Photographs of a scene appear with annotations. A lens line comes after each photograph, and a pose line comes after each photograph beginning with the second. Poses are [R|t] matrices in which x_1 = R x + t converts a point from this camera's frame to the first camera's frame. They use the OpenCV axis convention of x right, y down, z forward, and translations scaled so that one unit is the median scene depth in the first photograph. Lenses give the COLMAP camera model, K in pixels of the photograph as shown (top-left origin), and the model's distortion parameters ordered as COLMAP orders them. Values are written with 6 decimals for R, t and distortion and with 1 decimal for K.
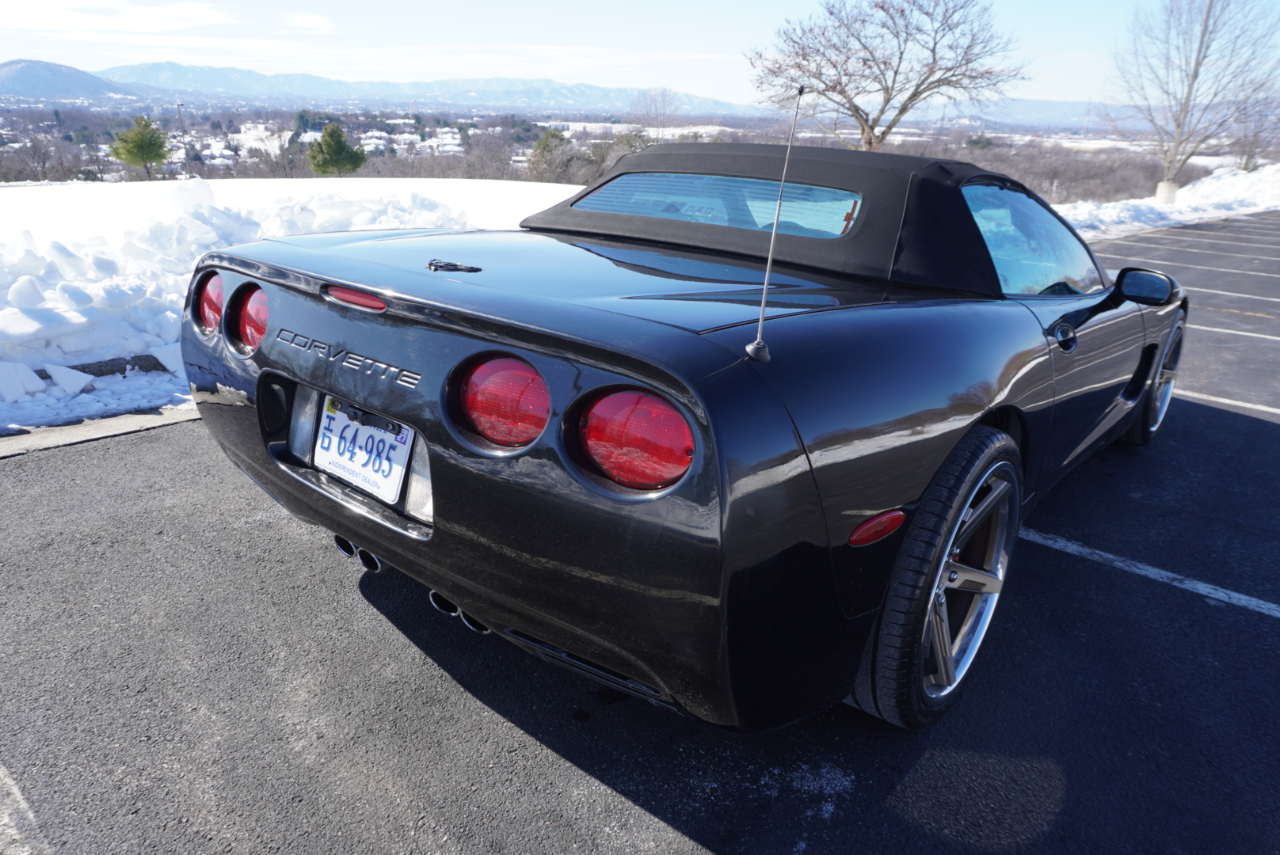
lens RADIAL K [[856.1, 0, 636.7], [0, 856.1, 425.7], [0, 0, 1]] dist [-0.044279, 0.030412]
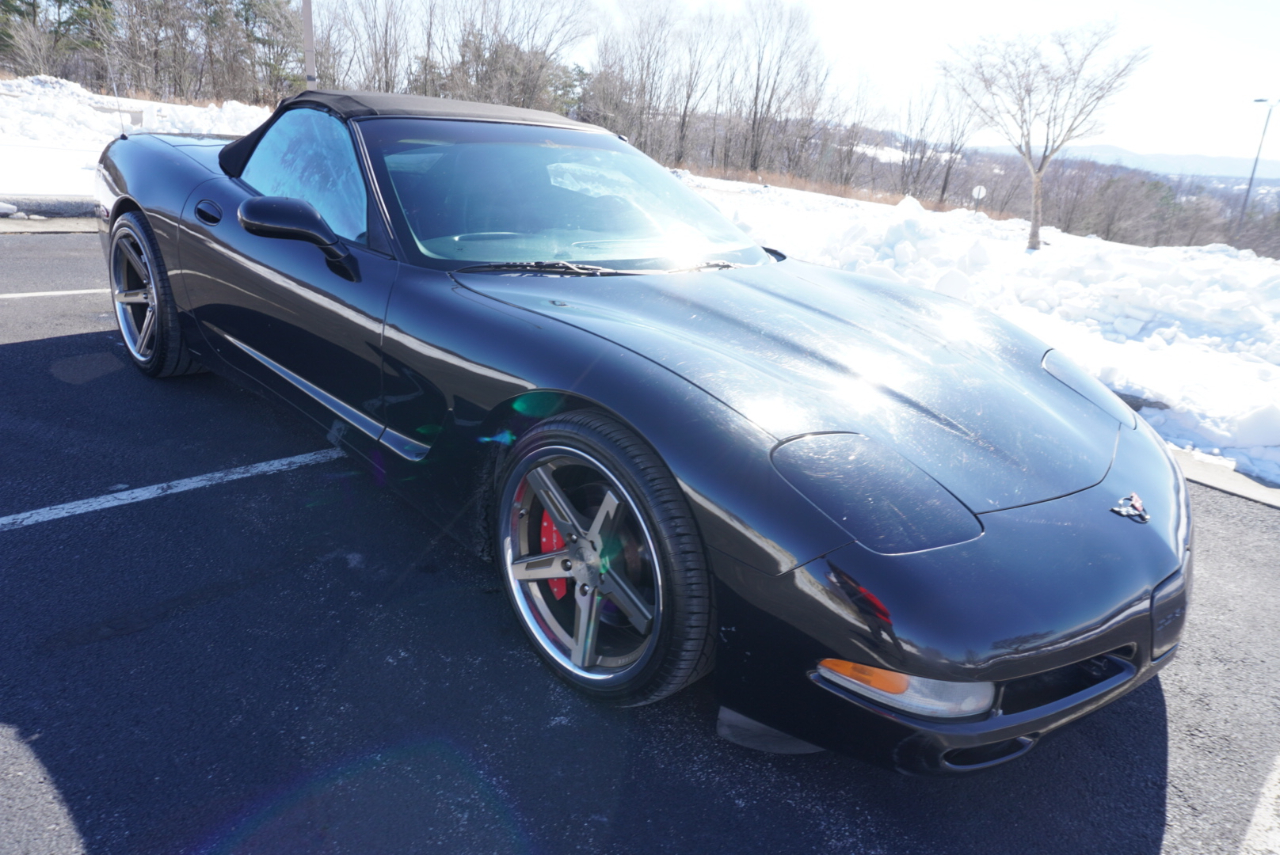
lens RADIAL K [[856.1, 0, 644.2], [0, 856.1, 424.7], [0, 0, 1]] dist [-0.044279, 0.030412]
pose [[-0.067094, 0.284402, -0.956355, 0.181831], [-0.411711, 0.865213, 0.286182, -0.047403], [0.908841, 0.412943, 0.059041, 0.168239]]
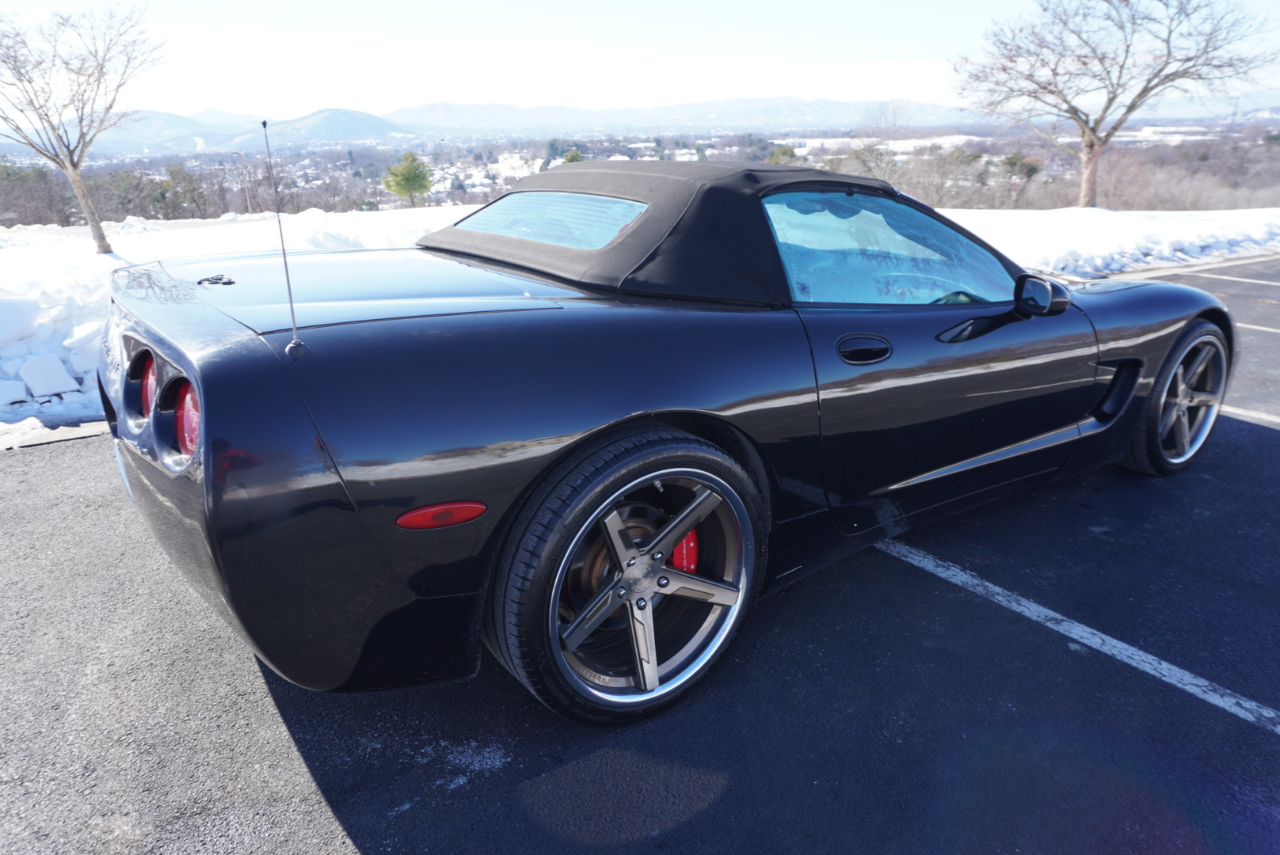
lens RADIAL K [[856.1, 0, 635.7], [0, 856.1, 419.6], [0, 0, 1]] dist [-0.044279, 0.030412]
pose [[0.964193, 0.032690, -0.263178, 0.052108], [-0.039655, 0.998989, -0.021198, 0.000751], [0.262219, 0.030875, 0.964514, 0.001059]]
